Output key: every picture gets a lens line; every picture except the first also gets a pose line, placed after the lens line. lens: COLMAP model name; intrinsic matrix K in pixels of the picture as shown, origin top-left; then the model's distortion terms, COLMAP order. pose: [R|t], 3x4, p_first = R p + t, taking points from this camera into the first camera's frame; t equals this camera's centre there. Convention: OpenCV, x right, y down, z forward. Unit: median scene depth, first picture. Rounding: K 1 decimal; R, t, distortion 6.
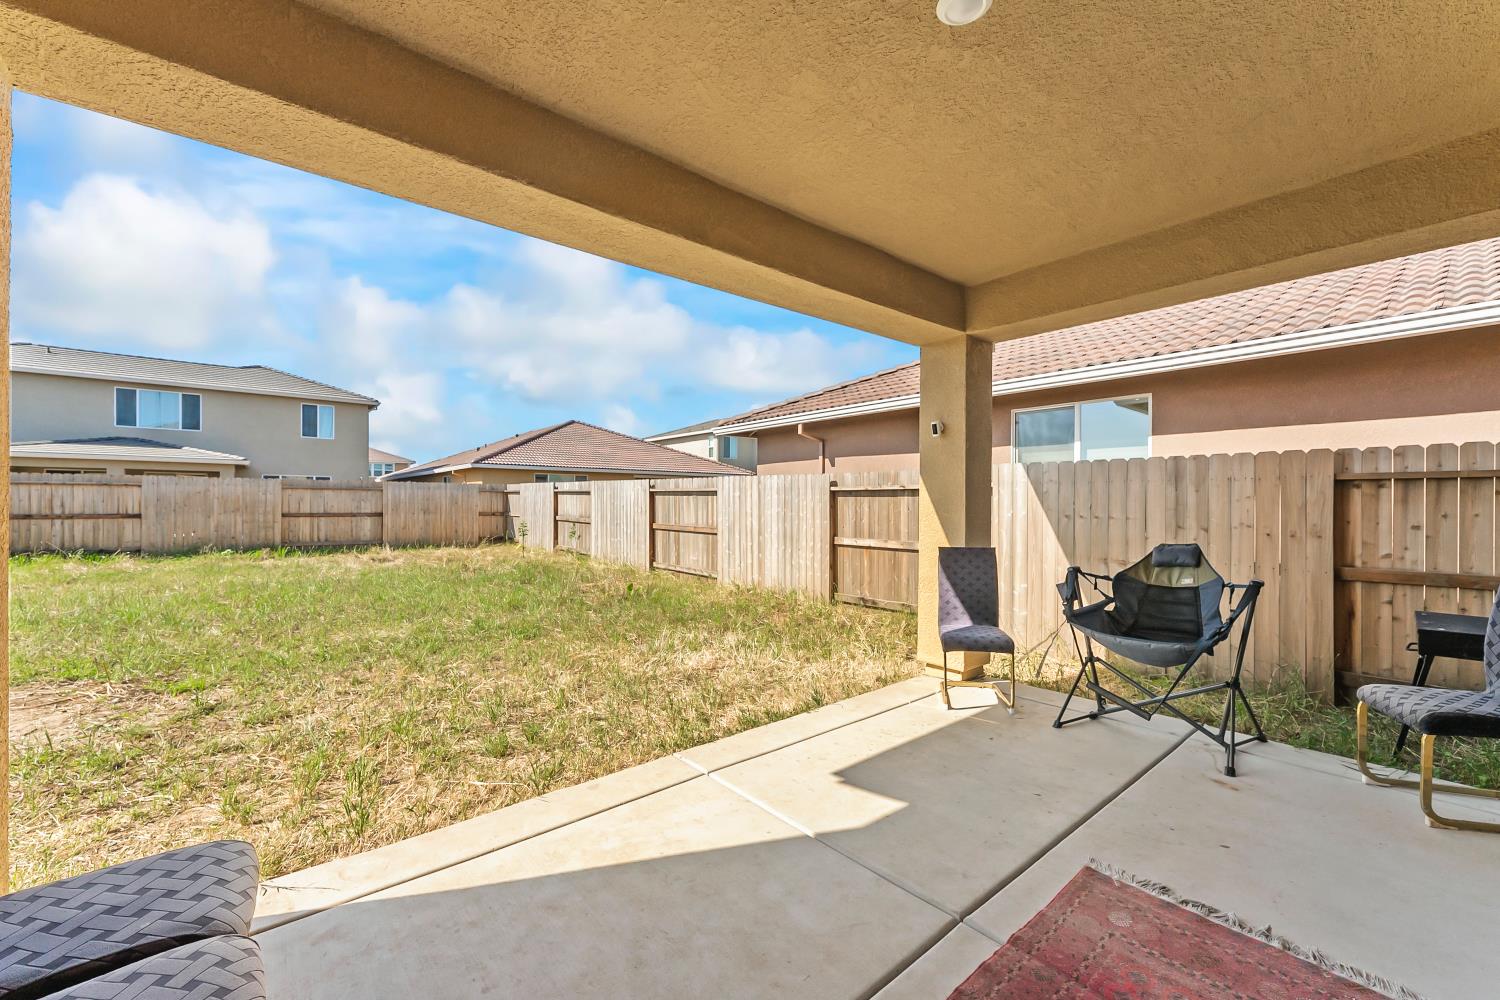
lens RADIAL K [[595.6, 0, 747.5], [0, 595.6, 504.2], [0, 0, 1]] dist [0.000219, 0.000192]
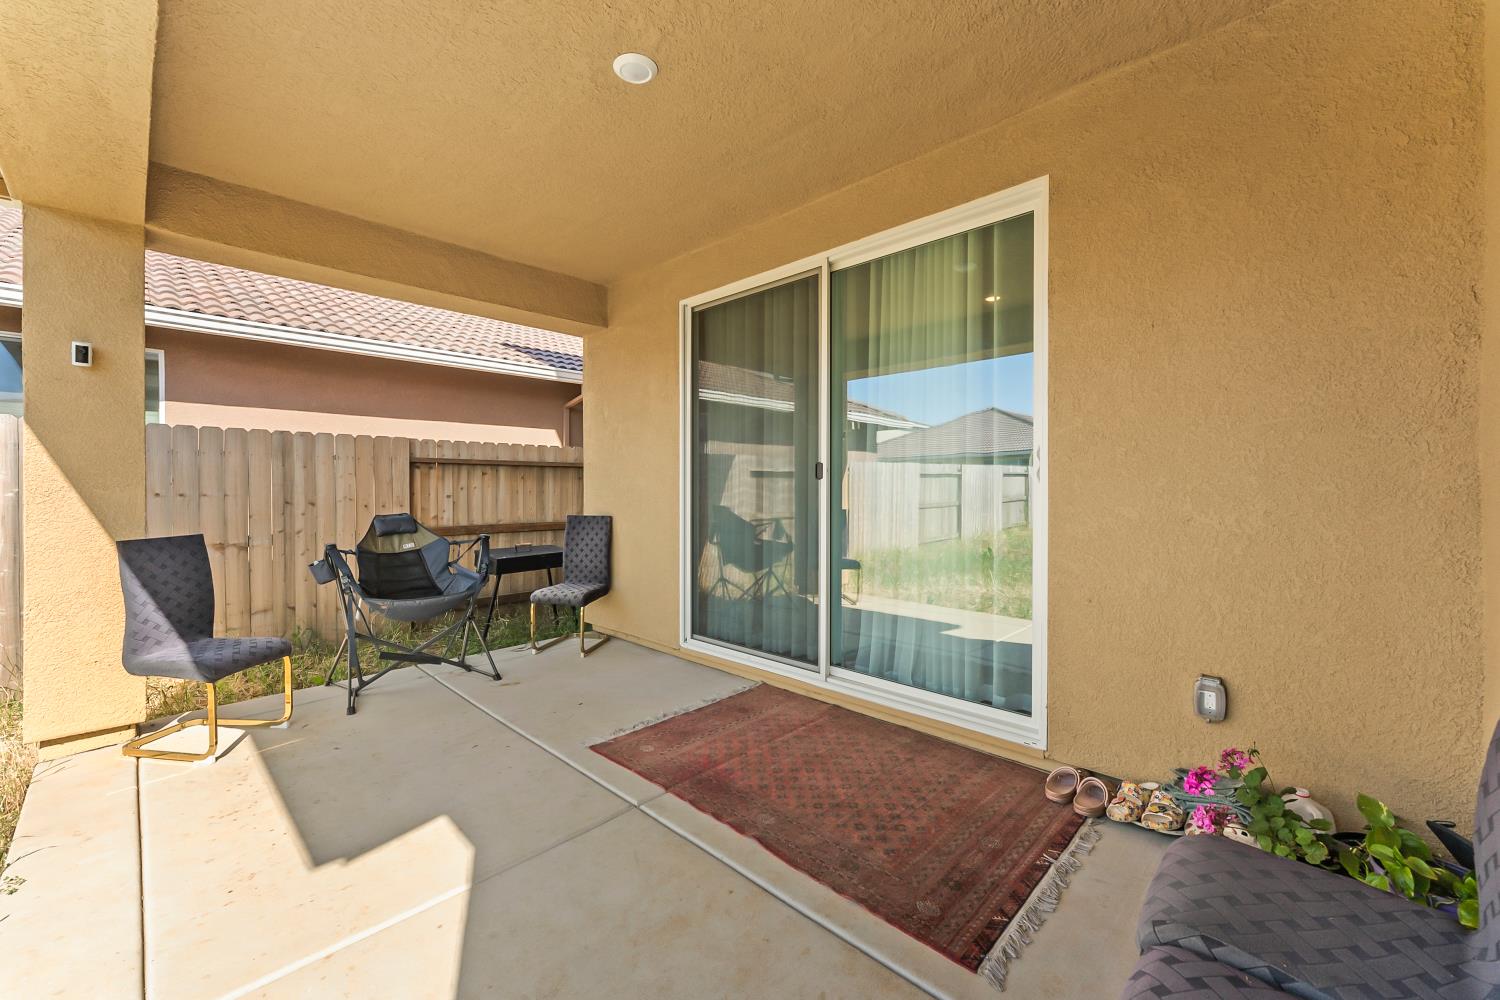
lens RADIAL K [[596.9, 0, 743.8], [0, 596.9, 489.4], [0, 0, 1]] dist [-0.000390, -0.000130]
pose [[-0.097443, -0.006412, 0.995220, -0.140604], [0.001418, 0.999977, 0.006582, 0.004422], [-0.995240, 0.002052, -0.097432, 0.140231]]
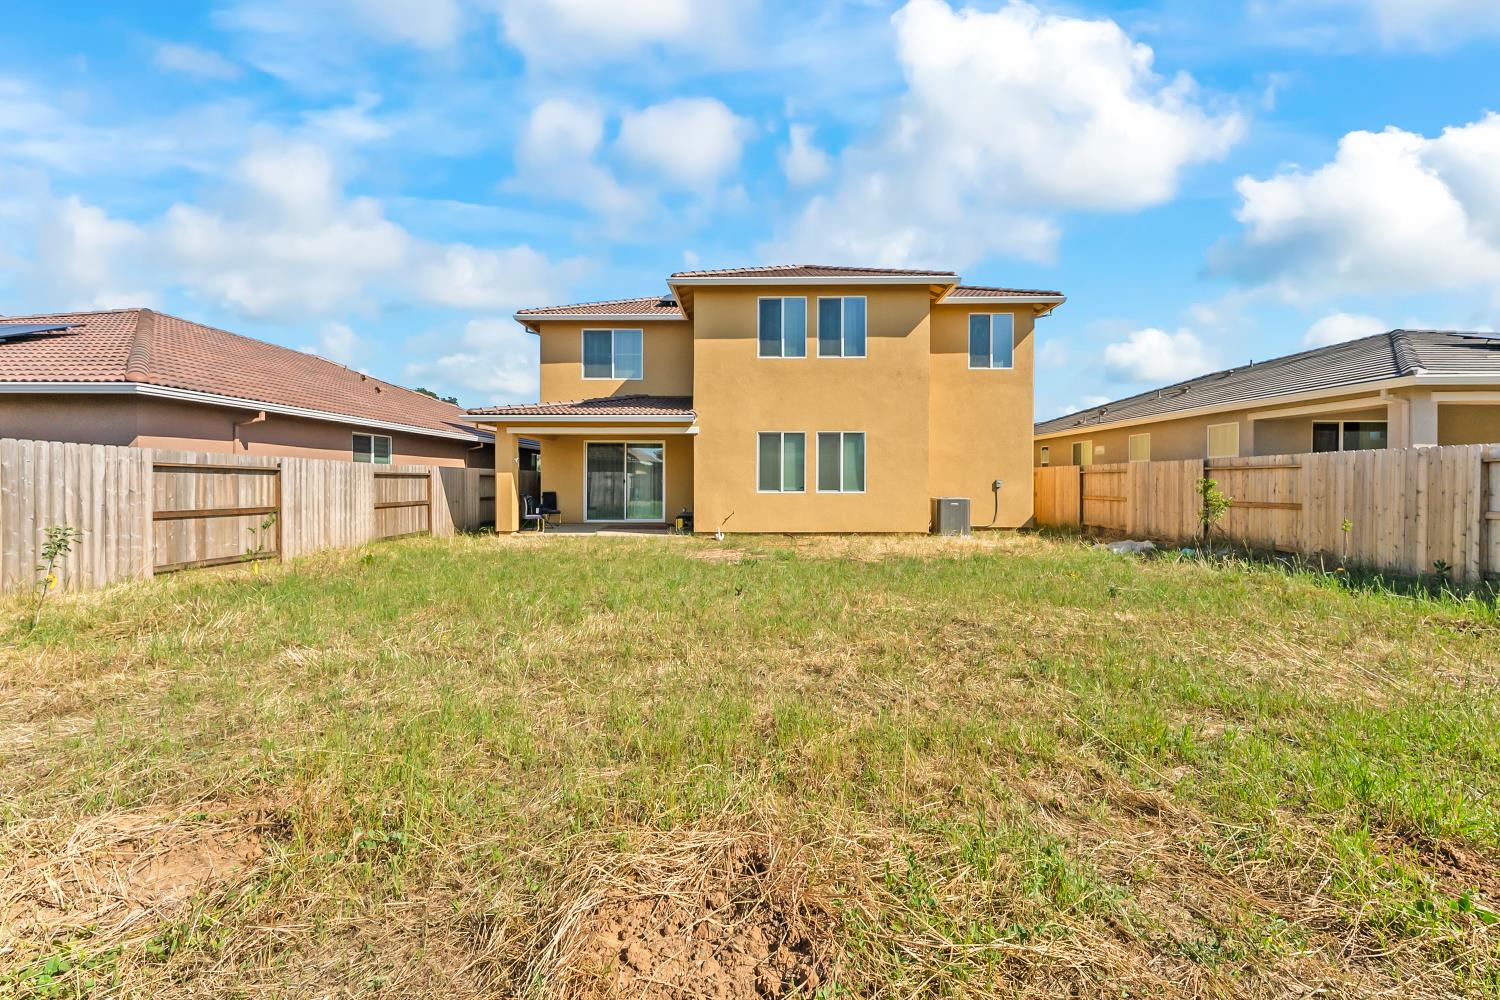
lens RADIAL K [[596.9, 0, 743.8], [0, 596.9, 489.4], [0, 0, 1]] dist [-0.000390, -0.000130]
pose [[-0.749953, -0.010603, 0.661406, -1.071570], [-0.000995, 0.999888, 0.014901, -0.004566], [-0.661490, 0.010517, -0.749880, 0.997441]]
